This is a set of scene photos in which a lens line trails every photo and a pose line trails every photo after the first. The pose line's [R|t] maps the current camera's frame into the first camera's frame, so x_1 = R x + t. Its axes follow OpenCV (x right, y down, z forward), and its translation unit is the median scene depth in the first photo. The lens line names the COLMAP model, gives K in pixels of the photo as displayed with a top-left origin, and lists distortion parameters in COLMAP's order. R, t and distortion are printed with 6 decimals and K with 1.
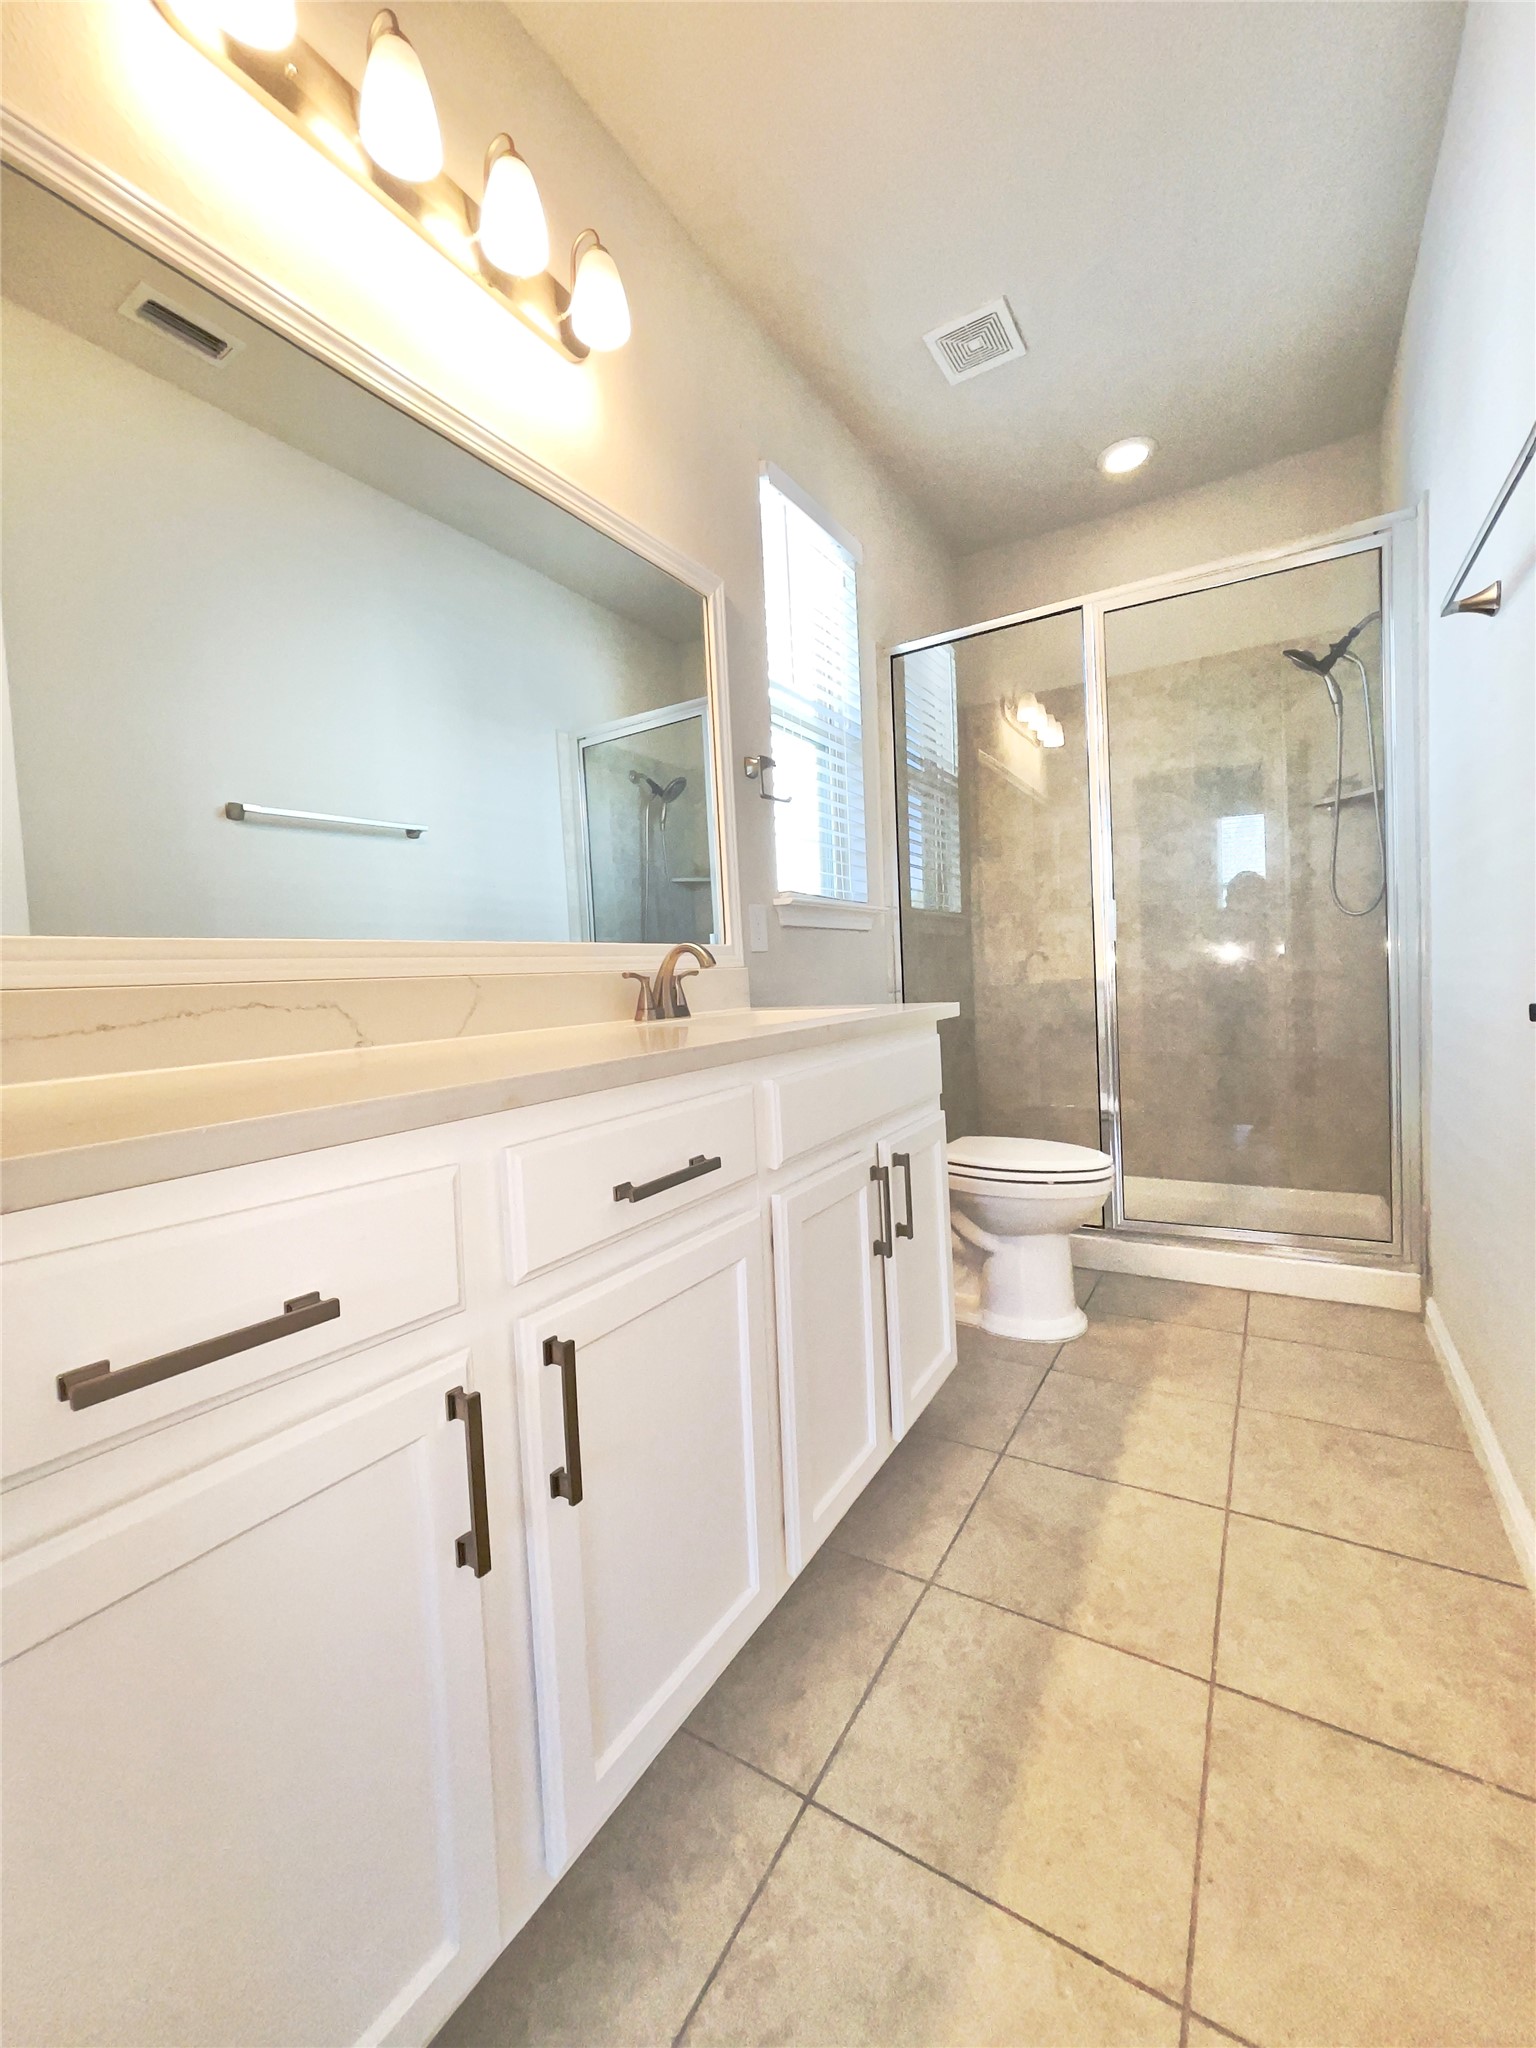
lens RADIAL K [[825.8, 0, 767.8], [0, 825.8, 1029.6], [0, 0, 1]] dist [-0.009998, 0.000282]
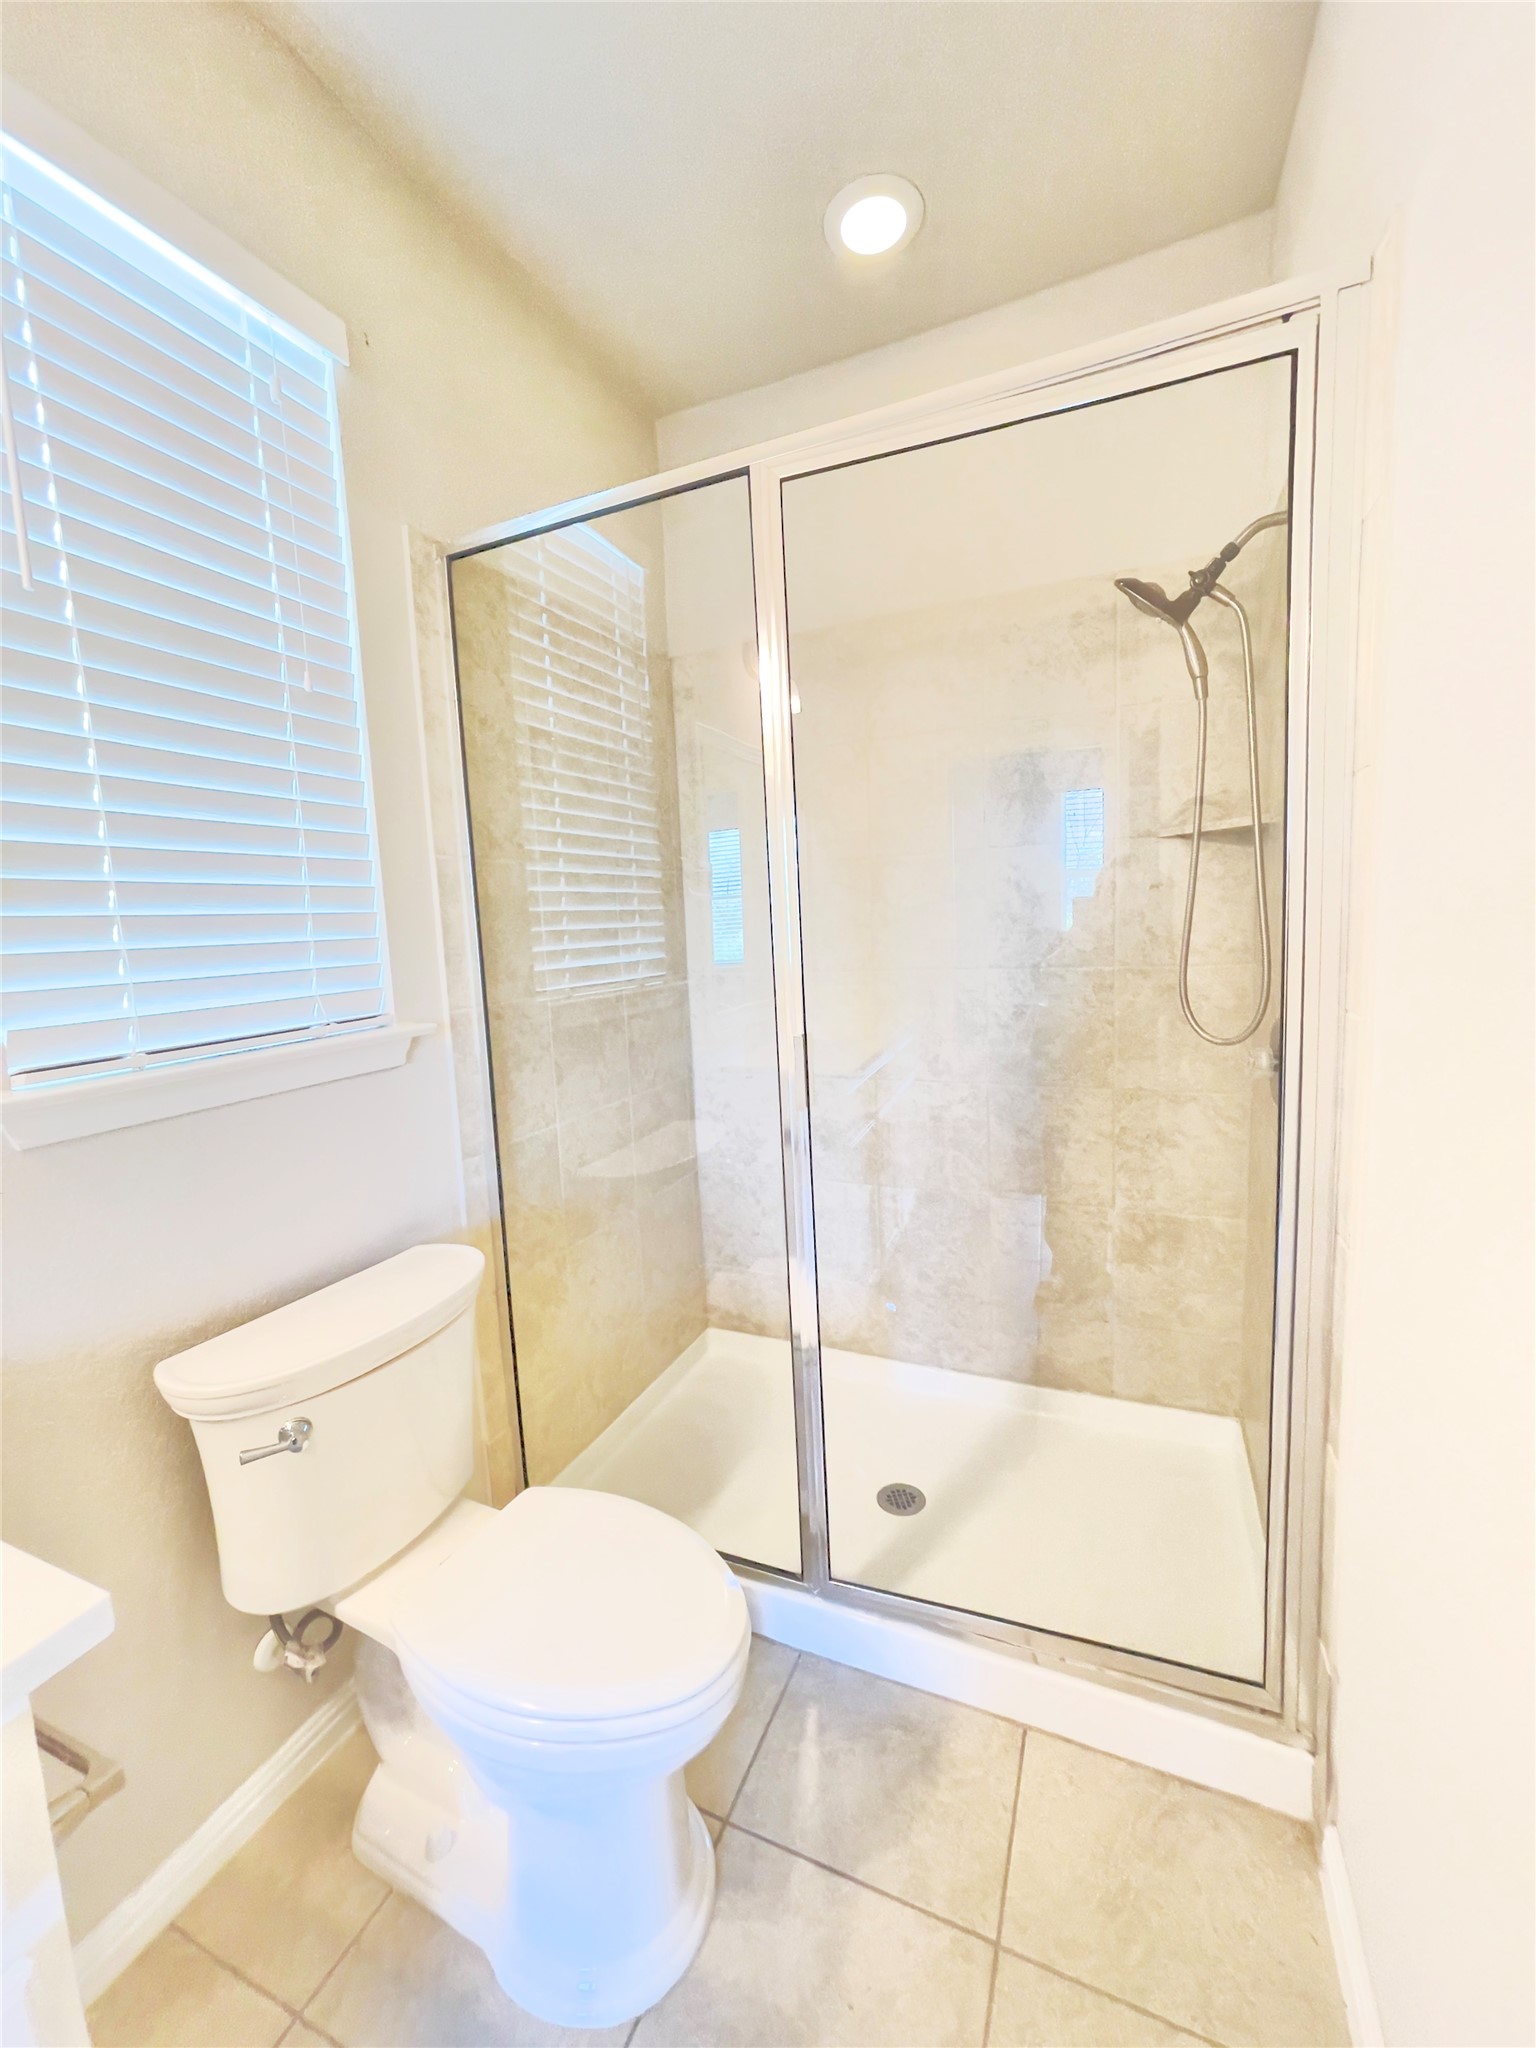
lens RADIAL K [[835.4, 0, 760.3], [0, 835.4, 1017.9], [0, 0, 1]] dist [-0.001654, -0.000103]
pose [[0.991605, -0.010455, 0.128881, 0.374266], [0.003385, 0.998483, 0.054959, -0.231827], [-0.129260, -0.054062, 0.990136, 0.538373]]
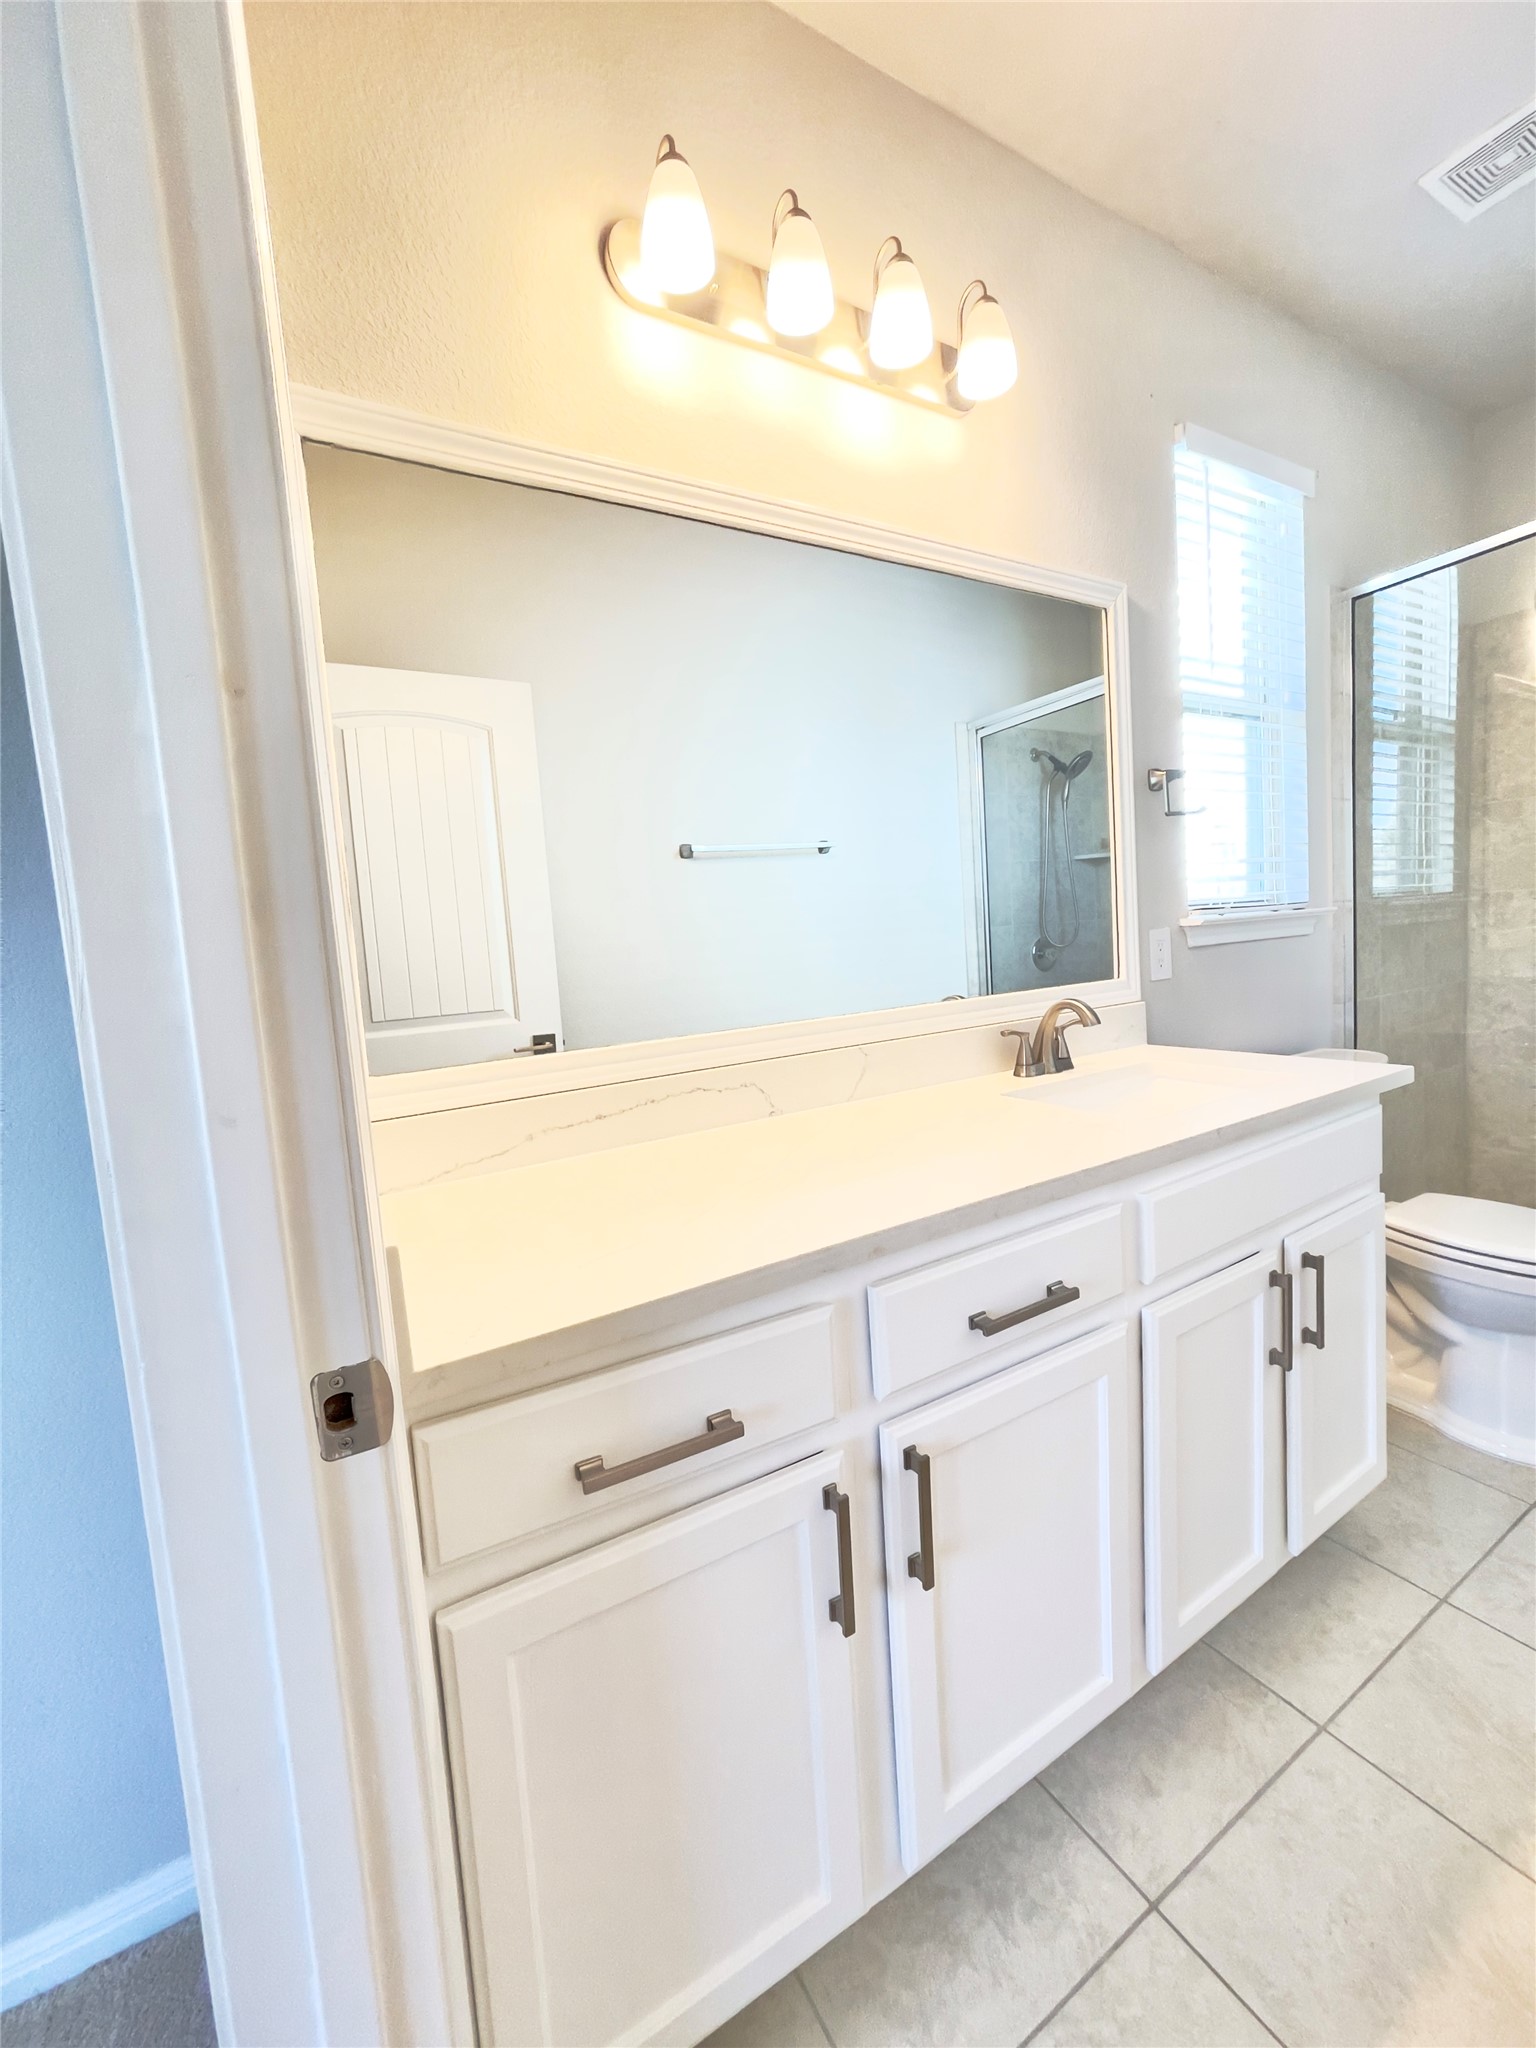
lens RADIAL K [[819.8, 0, 770.9], [0, 819.8, 1019.1], [0, 0, 1]] dist [-0.001044, 0.000296]
pose [[0.886487, 0.031202, -0.461700, 0.031316], [0.002927, 0.997326, 0.073020, -0.122824], [0.462744, -0.066083, 0.884025, -0.029965]]
